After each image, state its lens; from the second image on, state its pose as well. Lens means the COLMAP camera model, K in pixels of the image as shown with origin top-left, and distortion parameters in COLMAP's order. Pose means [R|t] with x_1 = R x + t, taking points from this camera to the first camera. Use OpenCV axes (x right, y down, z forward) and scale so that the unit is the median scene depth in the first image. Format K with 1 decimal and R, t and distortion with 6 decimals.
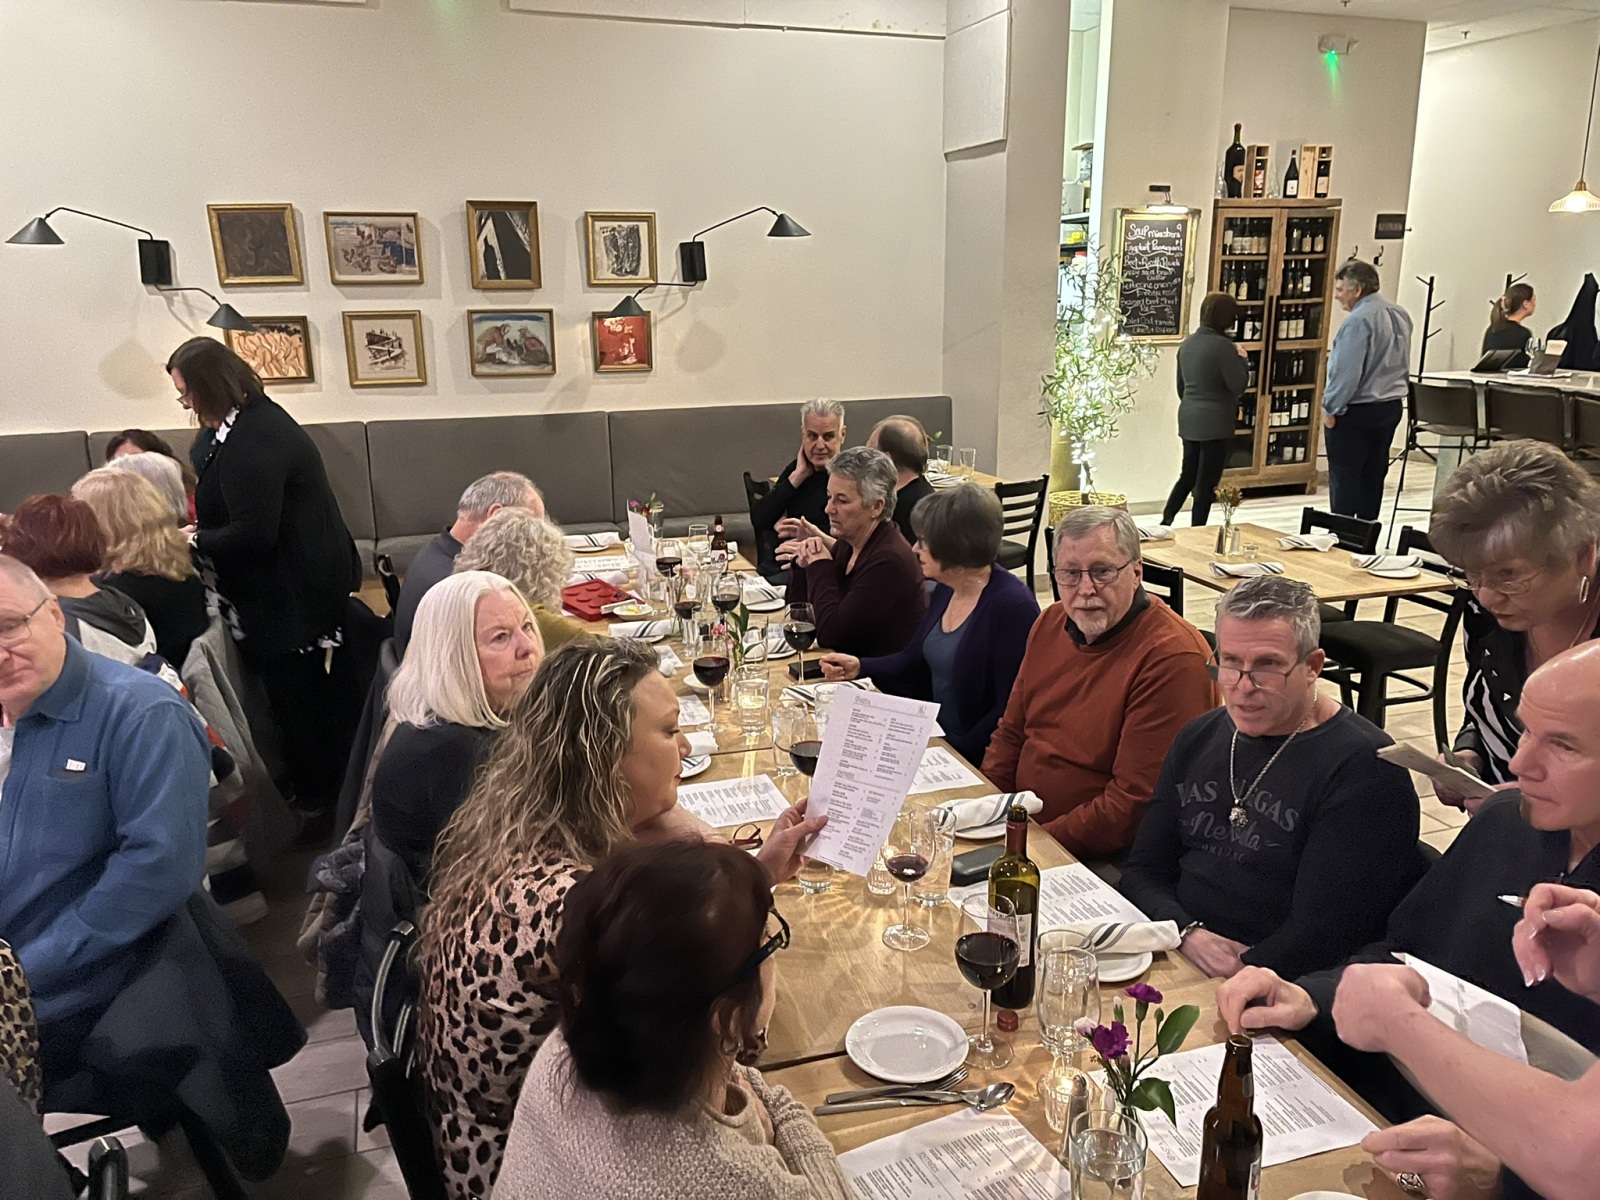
lens RADIAL K [[1228.1, 0, 802.5], [0, 1228.1, 605.7], [0, 0, 1]] dist [0.040450, -0.060612]
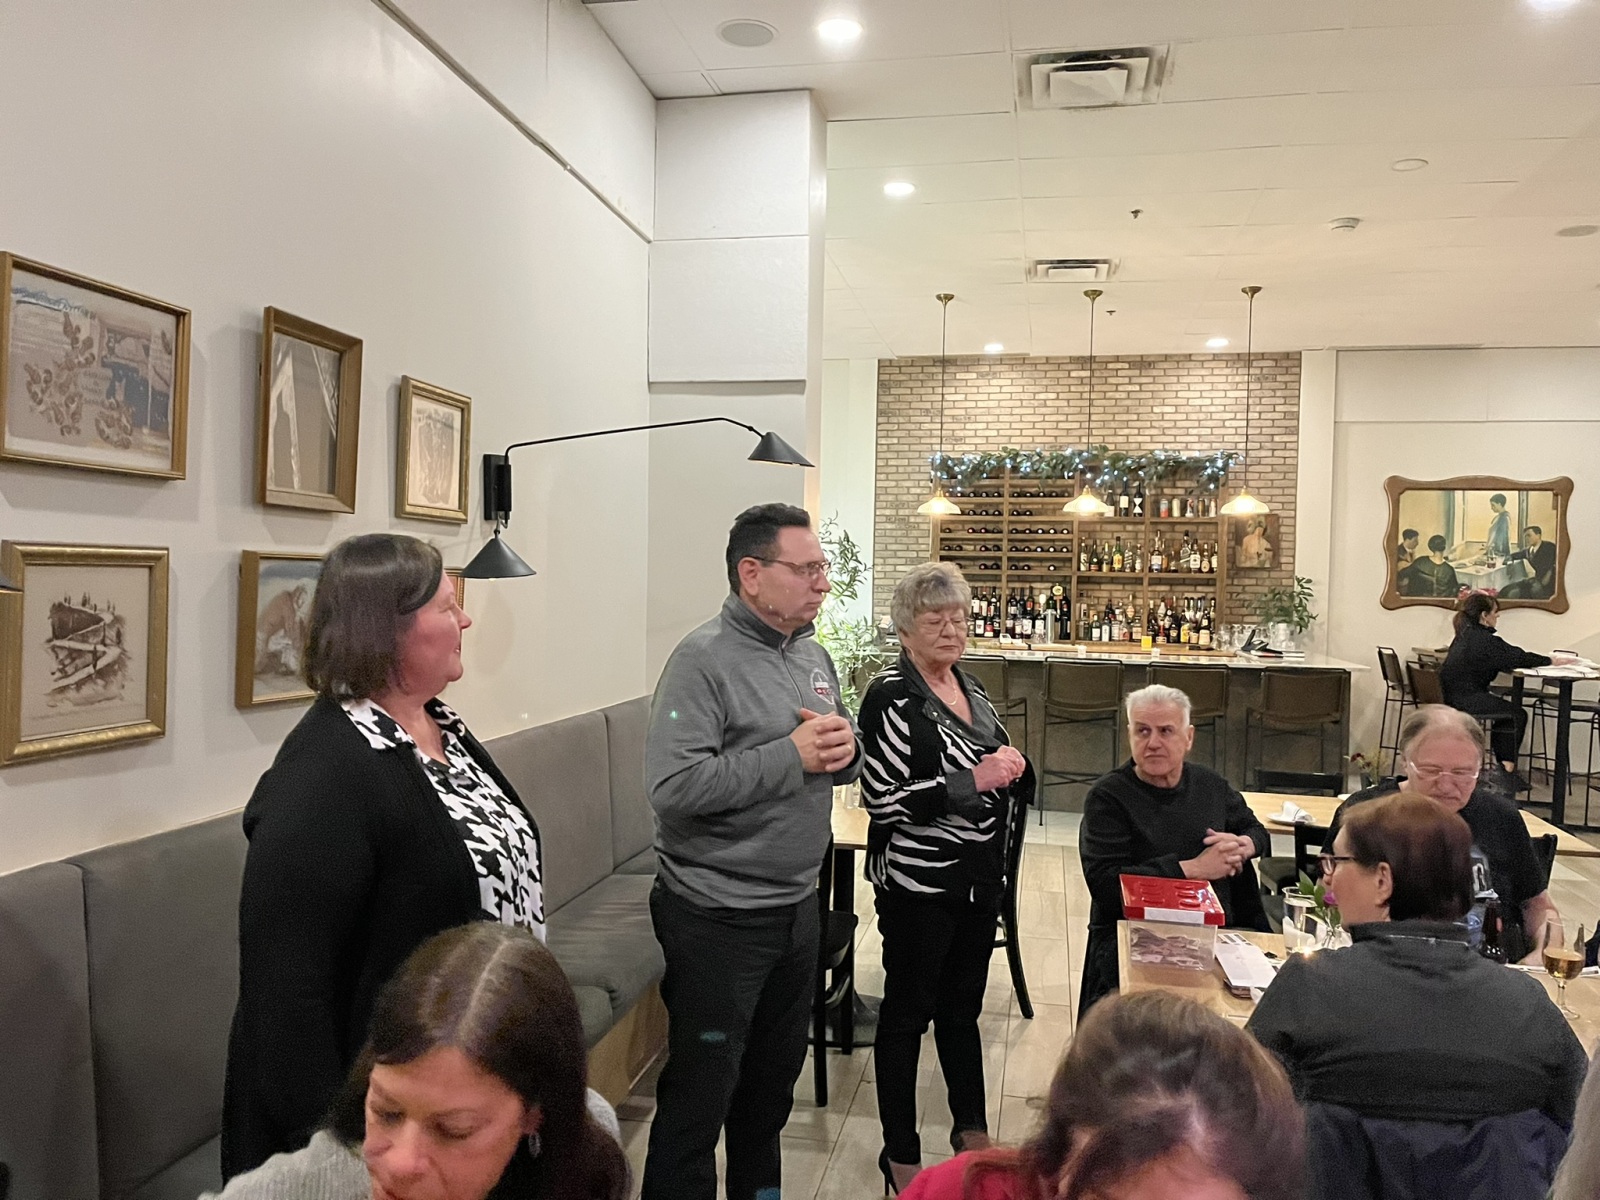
lens RADIAL K [[1228.1, 0, 804.6], [0, 1228.1, 606.9], [0, 0, 1]] dist [0.040450, -0.060612]
pose [[0.438765, 0.000026, 0.898602, -0.580662], [0.213434, 0.971380, -0.104243, -0.141262], [-0.872887, 0.237530, 0.426202, 0.678371]]
